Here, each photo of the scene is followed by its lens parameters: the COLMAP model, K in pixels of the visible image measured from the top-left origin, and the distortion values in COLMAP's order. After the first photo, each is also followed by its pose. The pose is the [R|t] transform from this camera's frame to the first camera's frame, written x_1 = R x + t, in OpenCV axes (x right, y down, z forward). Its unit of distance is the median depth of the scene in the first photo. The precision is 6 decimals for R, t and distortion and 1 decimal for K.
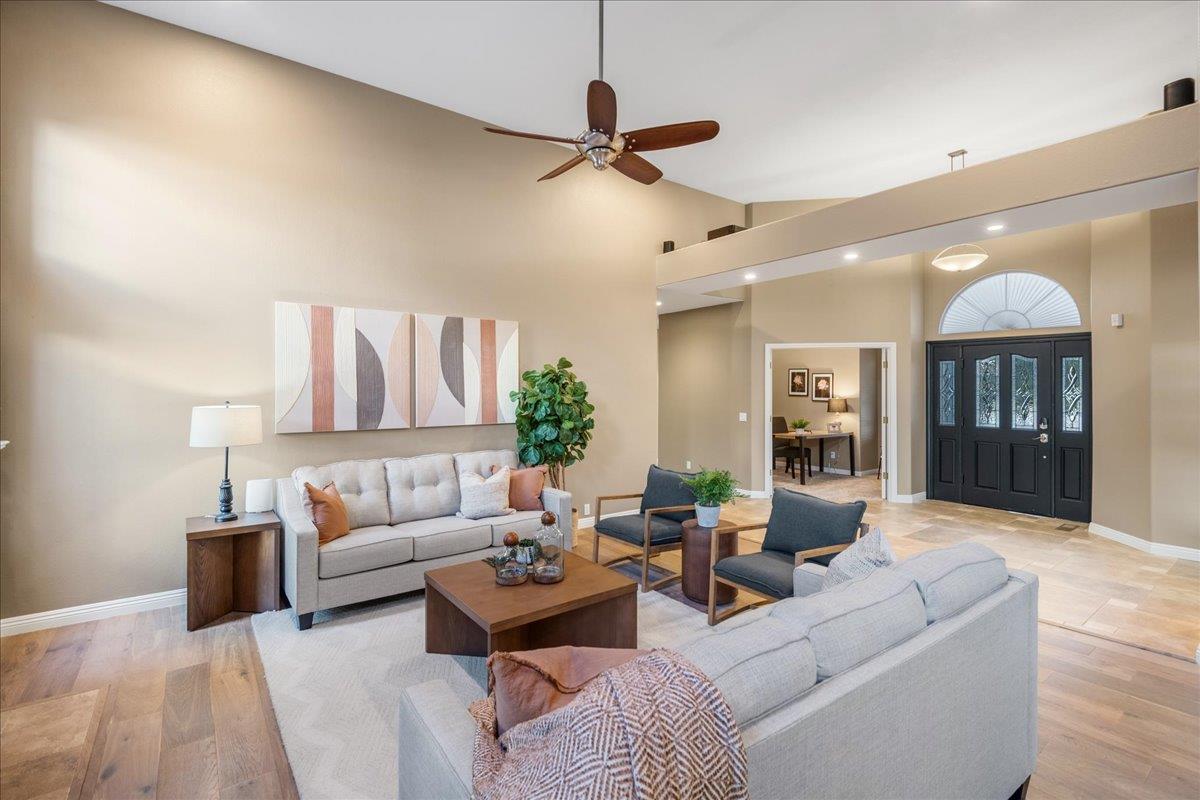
lens RADIAL K [[534.9, 0, 598.6], [0, 534.9, 396.6], [0, 0, 1]] dist [0.001153, -0.000670]
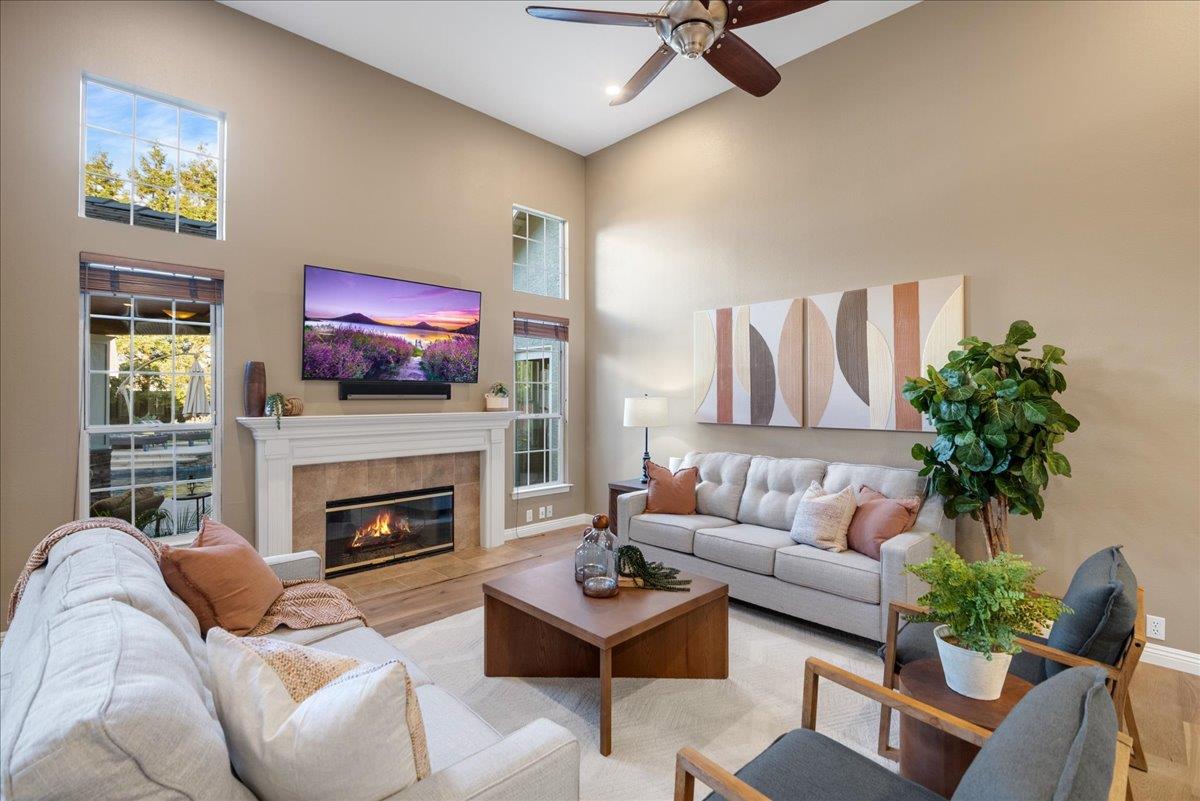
lens RADIAL K [[534.9, 0, 598.6], [0, 534.9, 397.1], [0, 0, 1]] dist [0.001153, -0.000670]
pose [[0.127392, 0.000501, -0.991852, 0.467082], [-0.015236, 0.999883, -0.001452, 0.014972], [0.991735, 0.015297, 0.127385, 0.534118]]
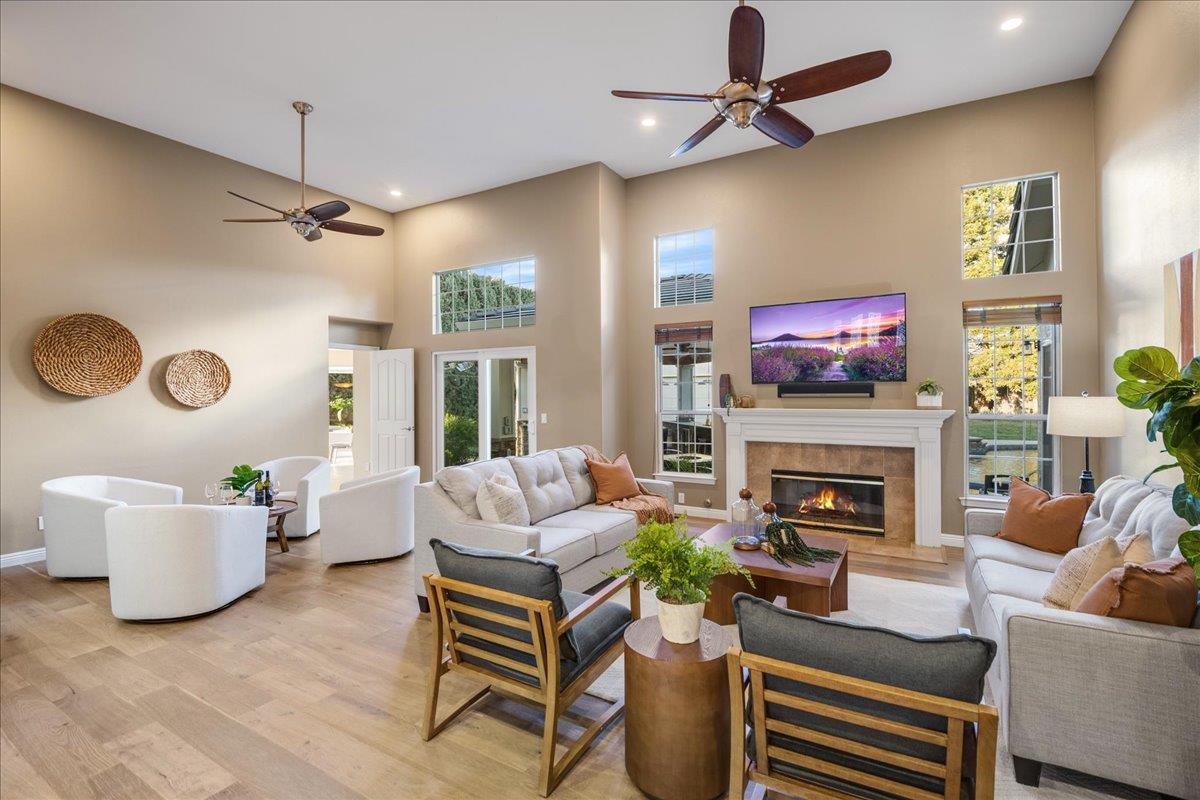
lens RADIAL K [[534.2, 0, 599.2], [0, 534.2, 386.9], [0, 0, 1]] dist [0.003142, -0.006426]
pose [[-0.926671, 0.002653, -0.375864, 0.379145], [0.001730, 0.999995, 0.002792, -0.002986], [0.375869, 0.001937, -0.926671, 1.180179]]
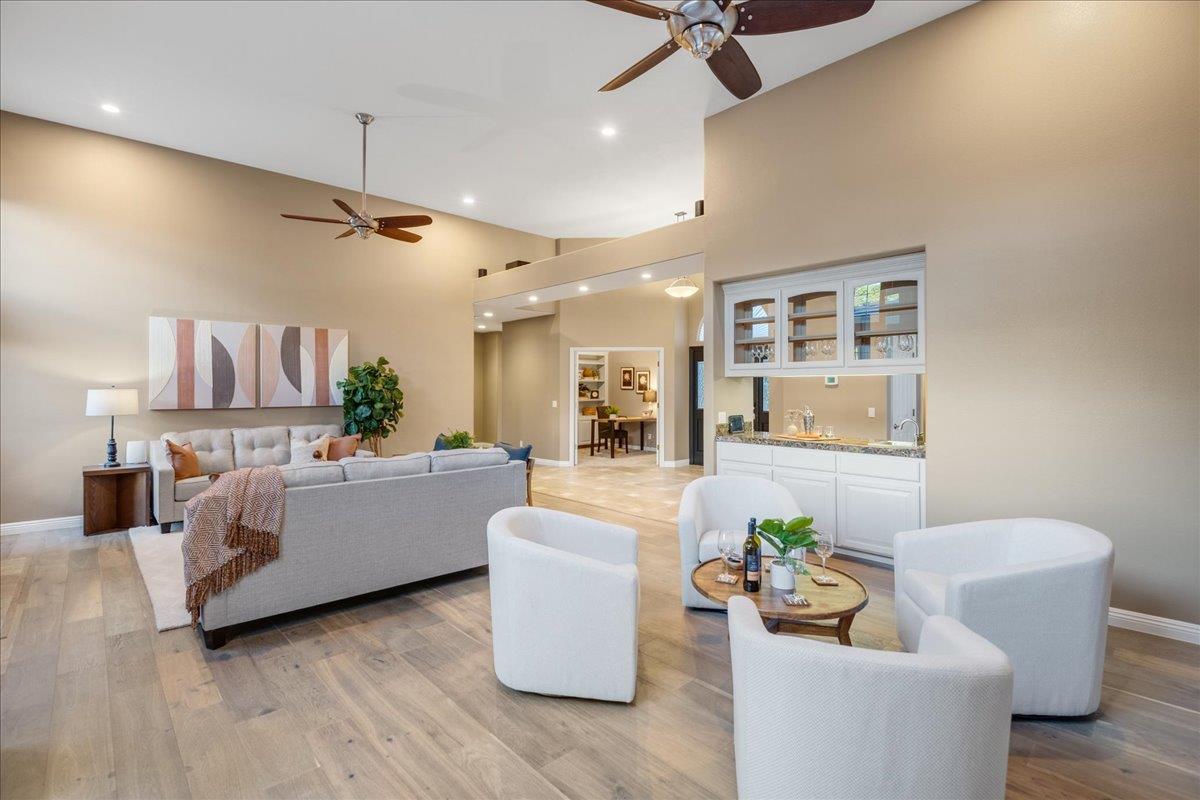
lens RADIAL K [[546.3, 0, 602.3], [0, 546.3, 391.5], [0, 0, 1]] dist [0.001325, -0.022432]
pose [[0.993281, -0.000898, 0.115722, 0.354891], [0.001999, 0.999954, -0.009401, 0.031062], [-0.115708, 0.009569, 0.993237, -0.471782]]
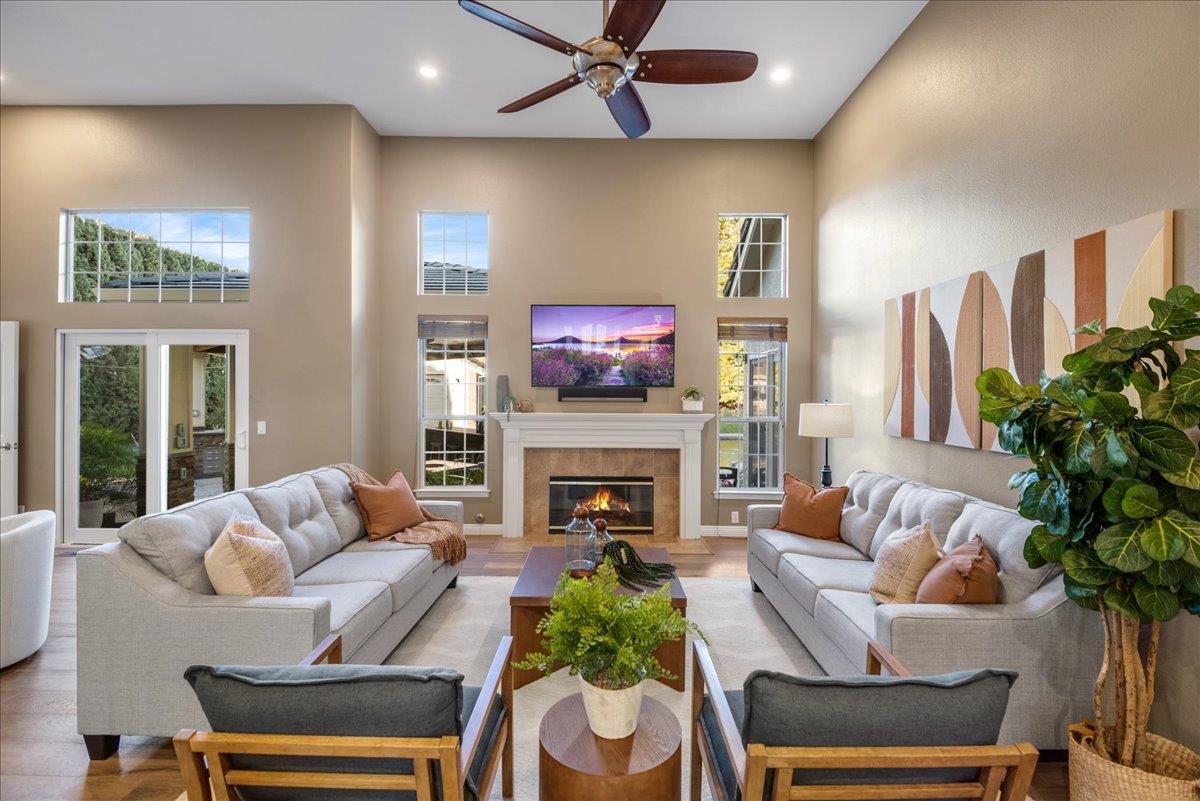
lens RADIAL K [[540.7, 0, 595.3], [0, 540.7, 390.9], [0, 0, 1]] dist [0.021697, -0.019430]
pose [[-0.613680, -0.002701, -0.789550, 0.429024], [-0.016484, 0.999820, 0.009392, -0.010022], [0.789382, 0.018778, -0.613614, 1.002639]]
